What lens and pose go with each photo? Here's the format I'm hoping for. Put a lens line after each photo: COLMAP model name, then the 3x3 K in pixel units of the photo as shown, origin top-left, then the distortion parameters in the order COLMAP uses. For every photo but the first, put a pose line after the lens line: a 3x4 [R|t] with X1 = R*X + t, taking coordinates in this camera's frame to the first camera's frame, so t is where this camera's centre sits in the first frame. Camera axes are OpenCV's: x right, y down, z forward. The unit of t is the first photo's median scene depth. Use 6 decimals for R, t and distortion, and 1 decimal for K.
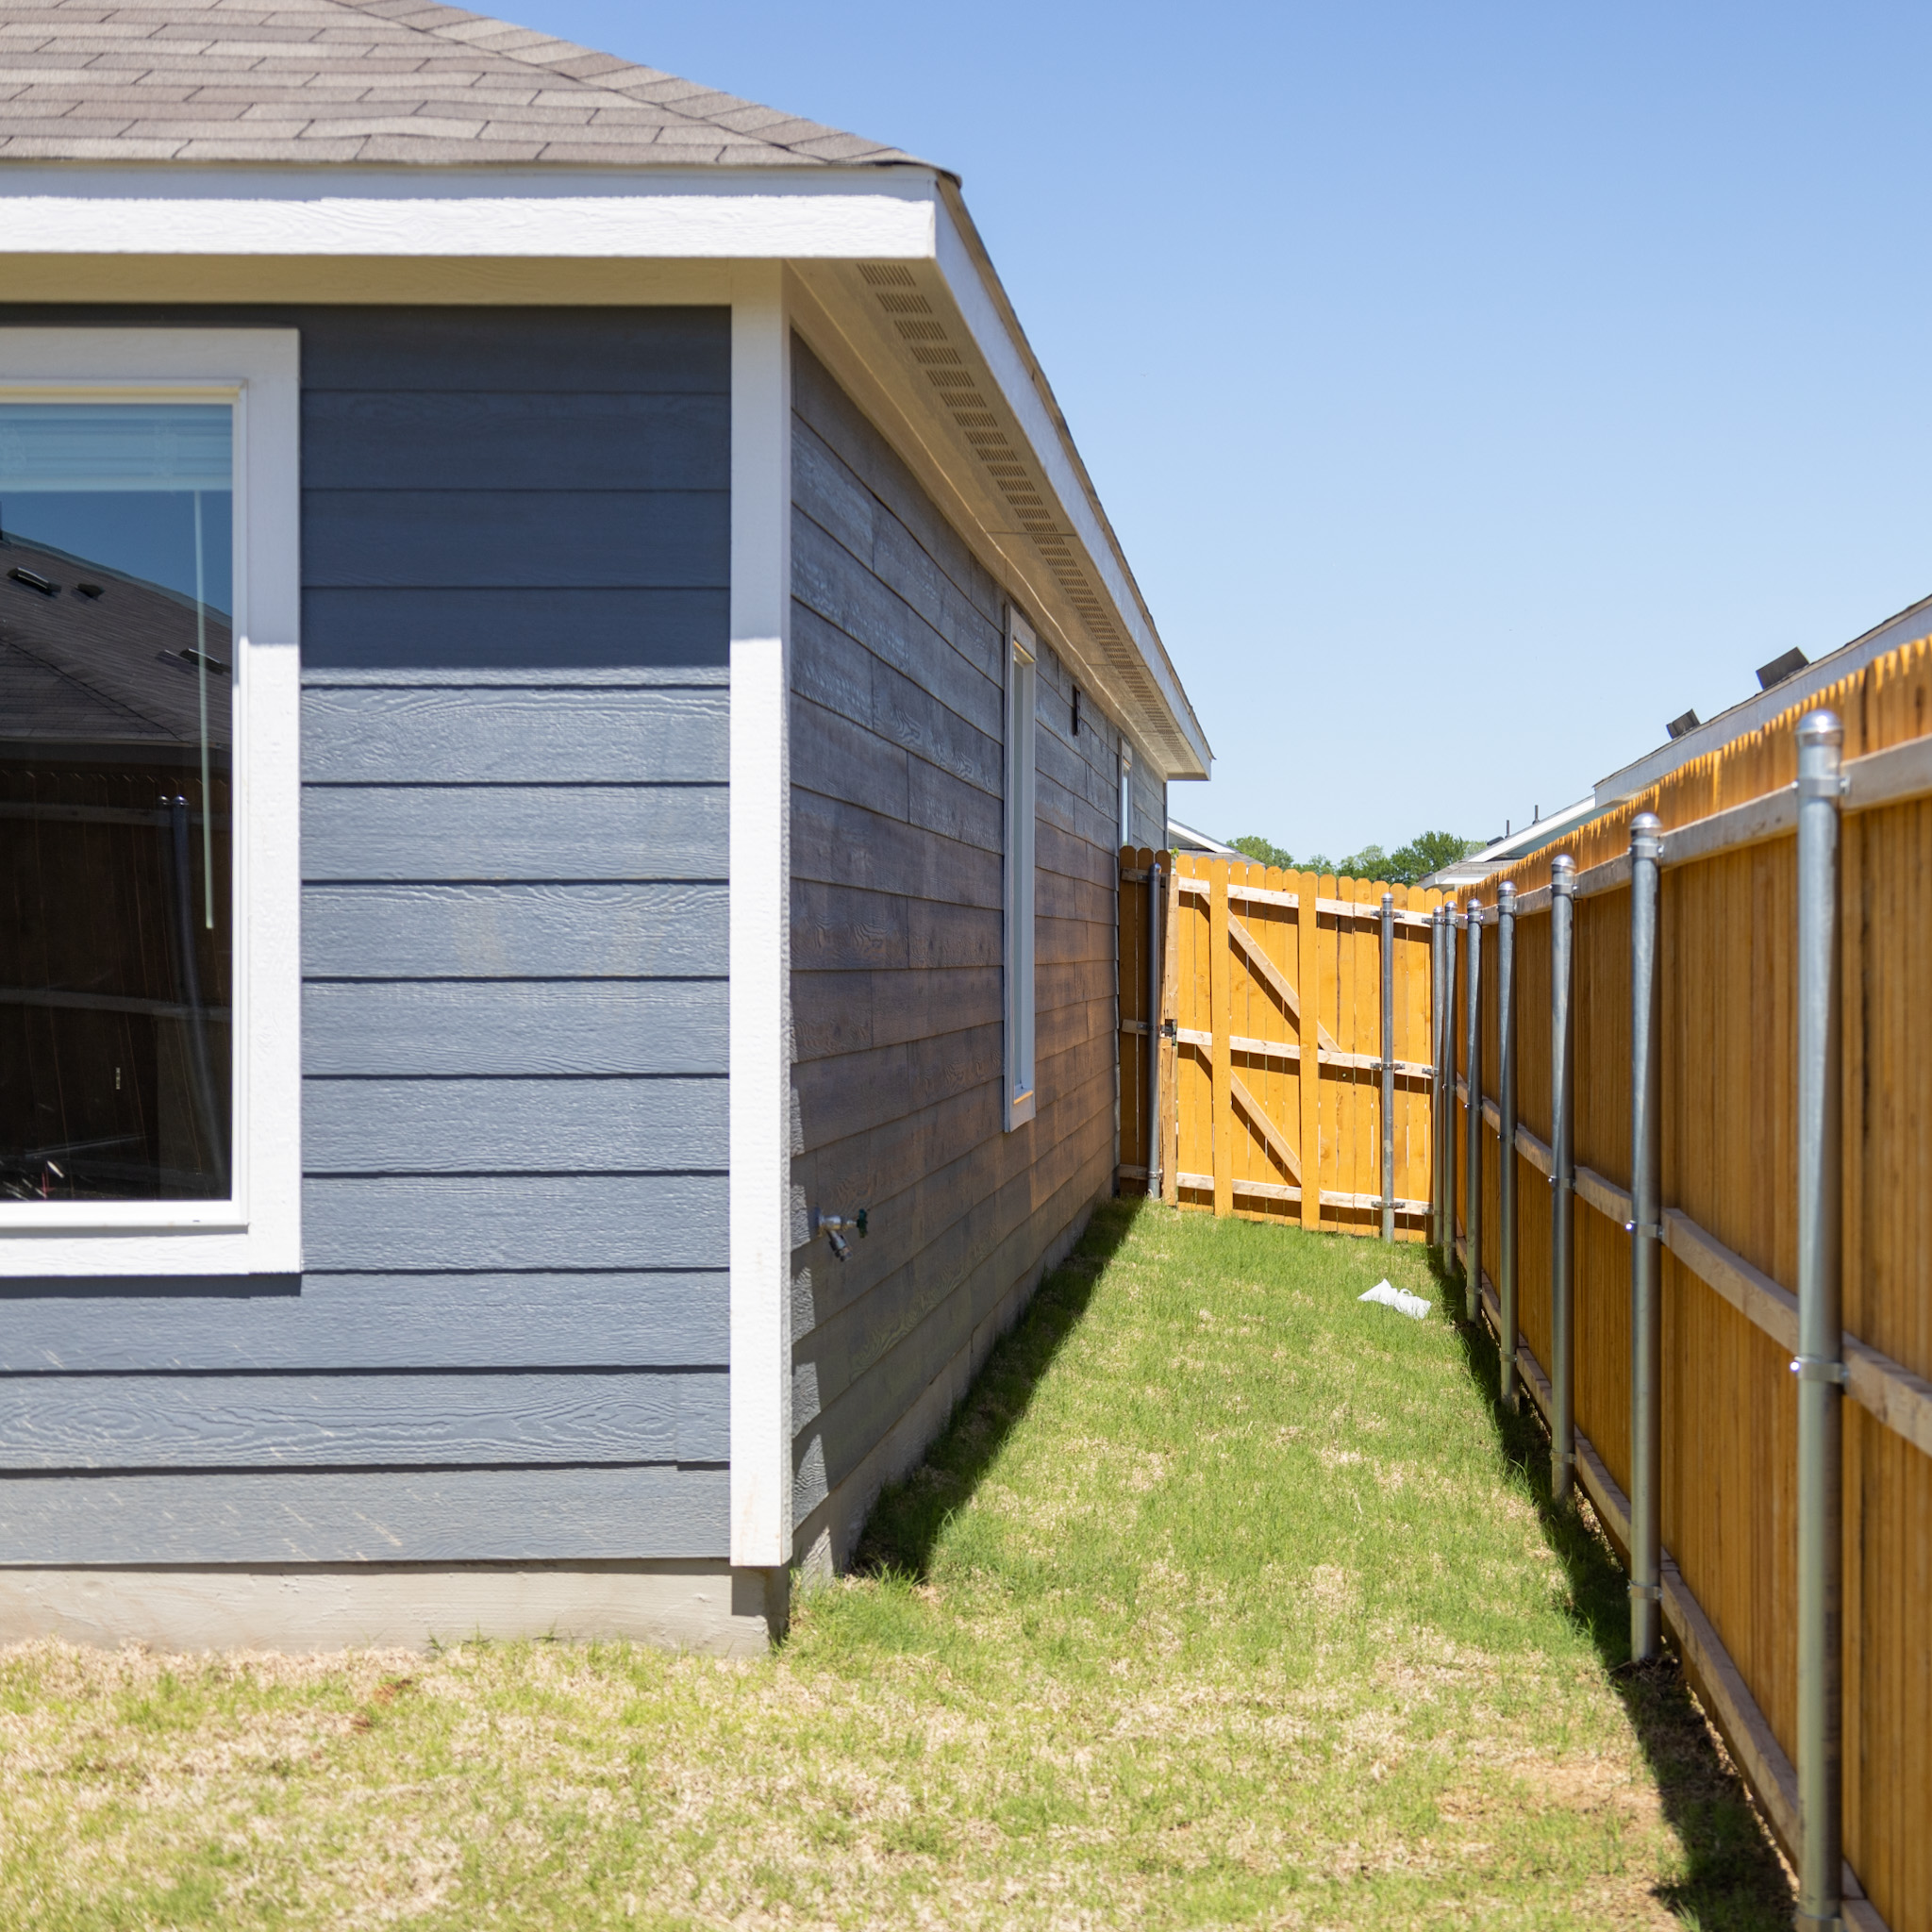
lens RADIAL K [[1682.1, 0, 968.1], [0, 1682.1, 960.9], [0, 0, 1]] dist [0.001070, -0.006524]
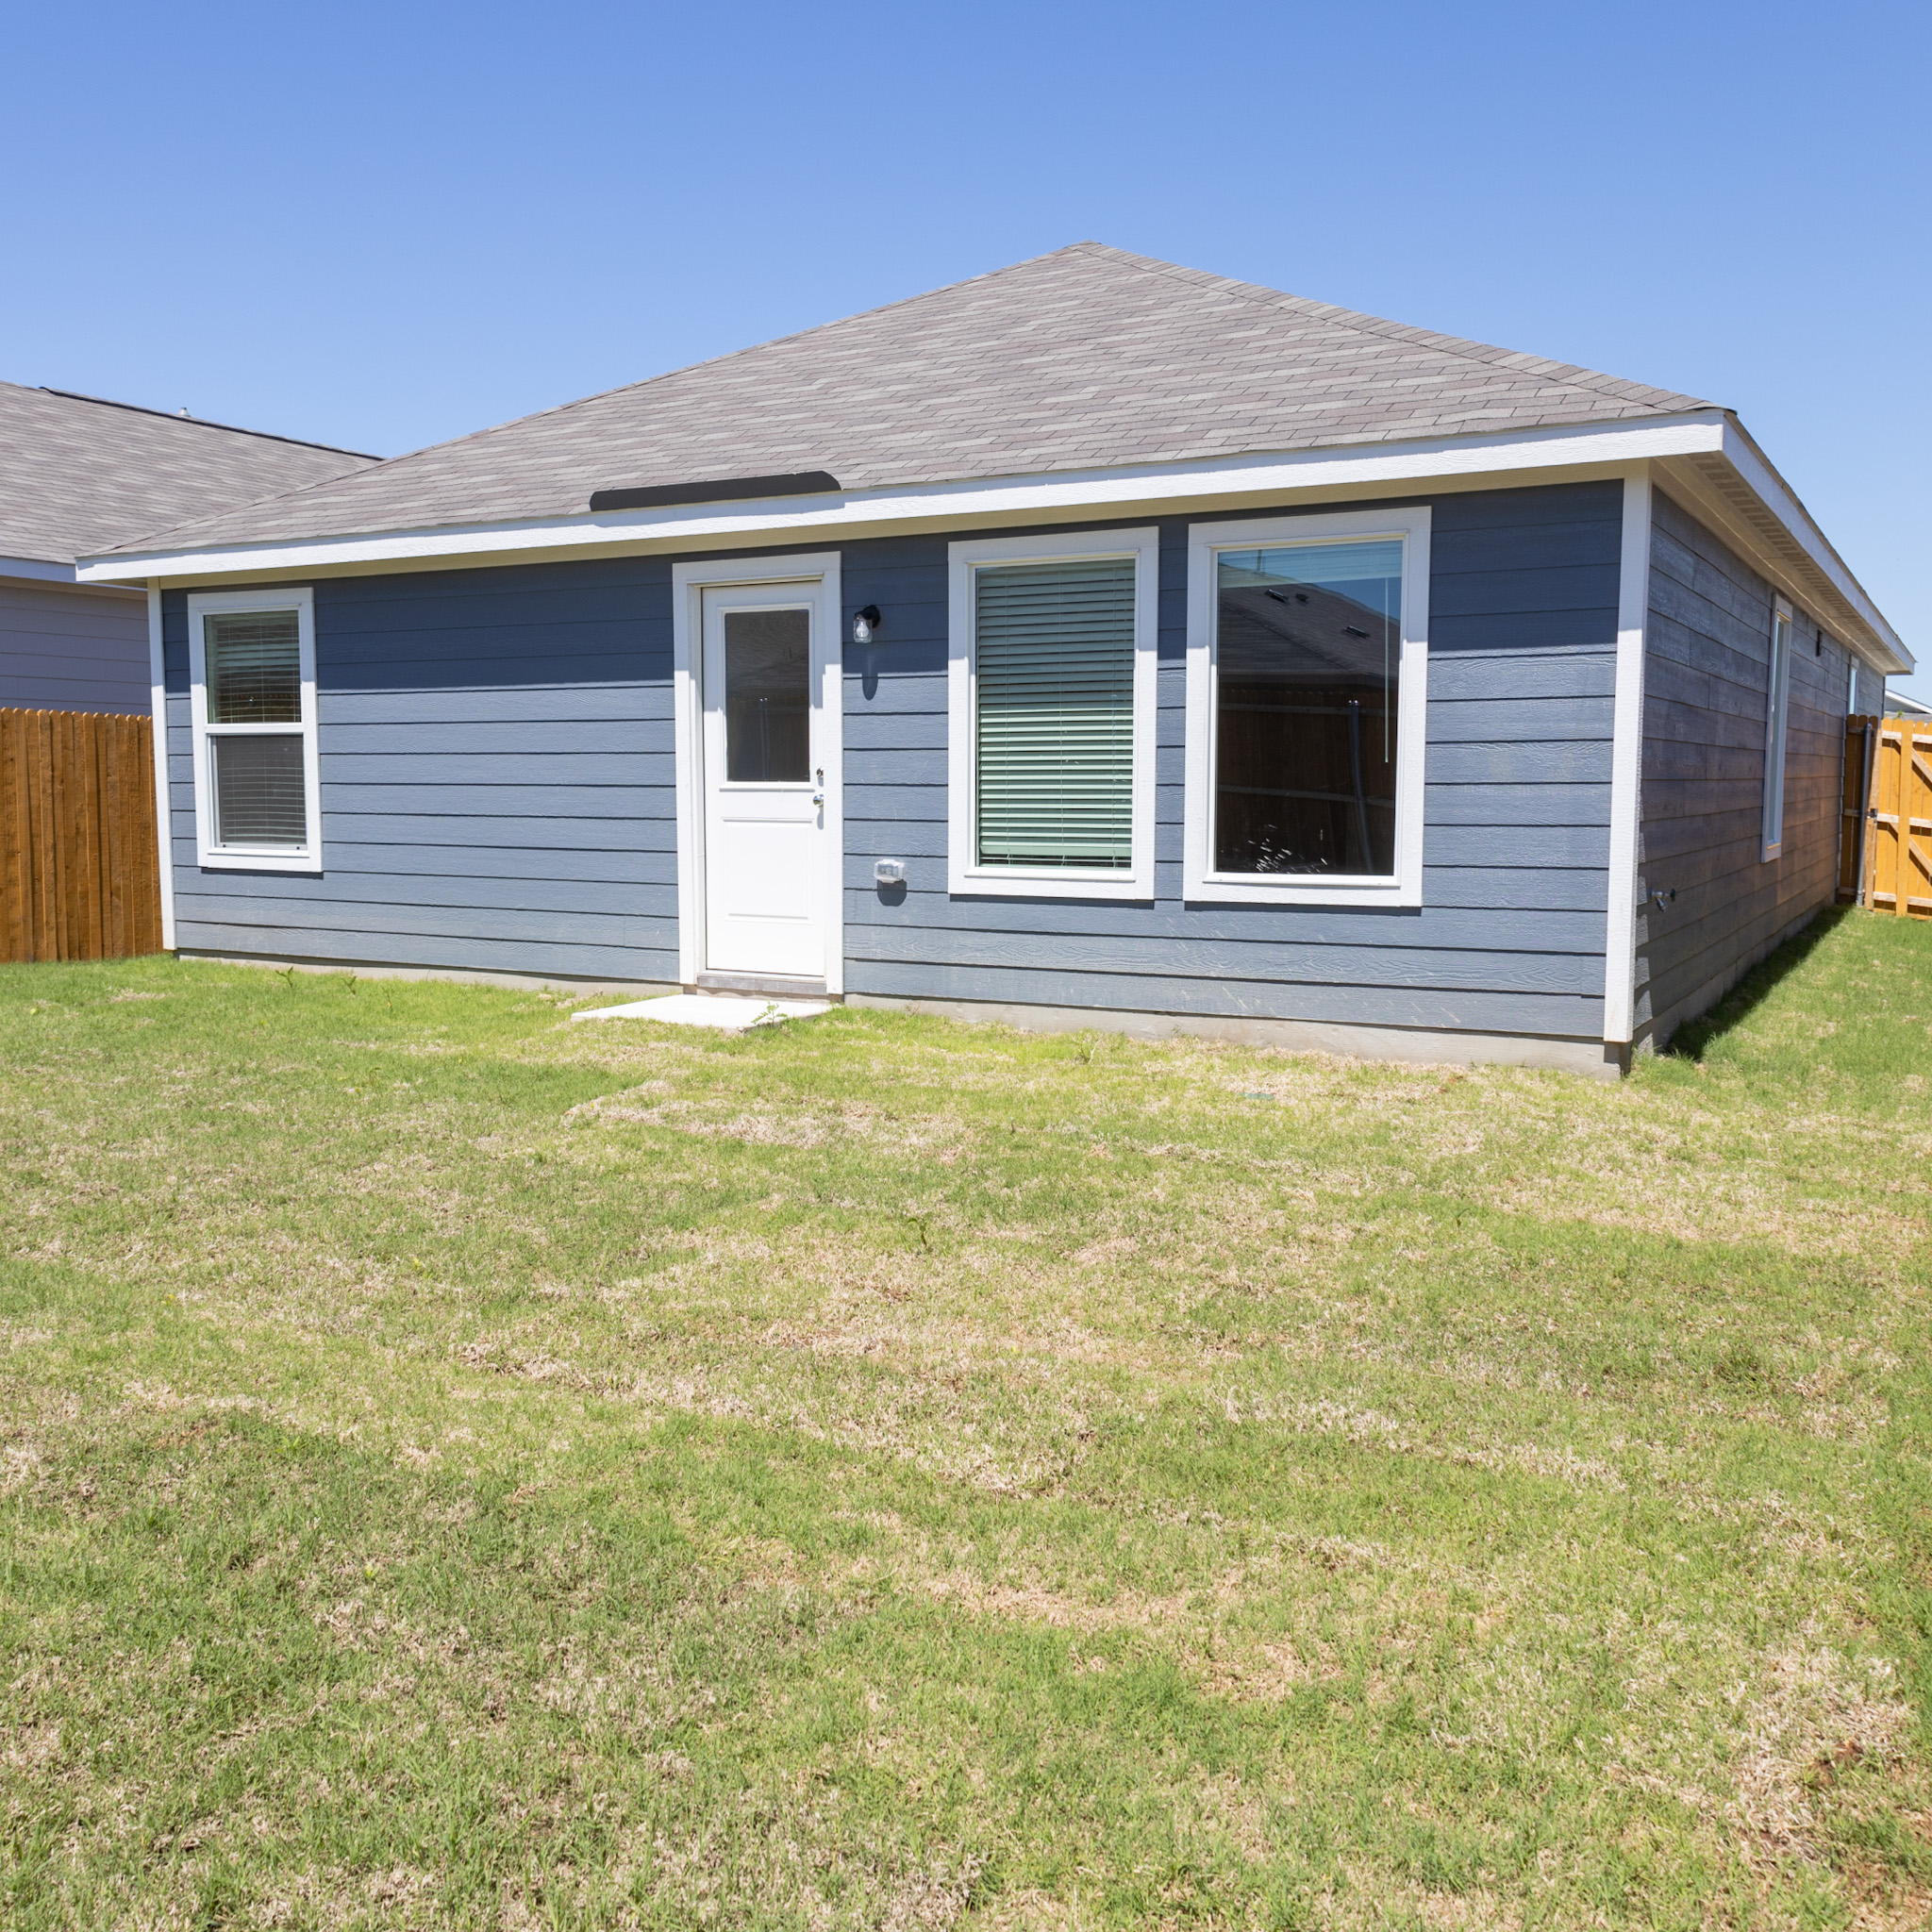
lens RADIAL K [[1886.9, 0, 969.9], [0, 1886.9, 964.4], [0, 0, 1]] dist [0.038067, 0.000000]
pose [[0.865932, 0.045465, -0.498090, 0.390000], [-0.005218, 0.996627, 0.081899, 0.049561], [0.500134, -0.068320, 0.863249, -1.643380]]
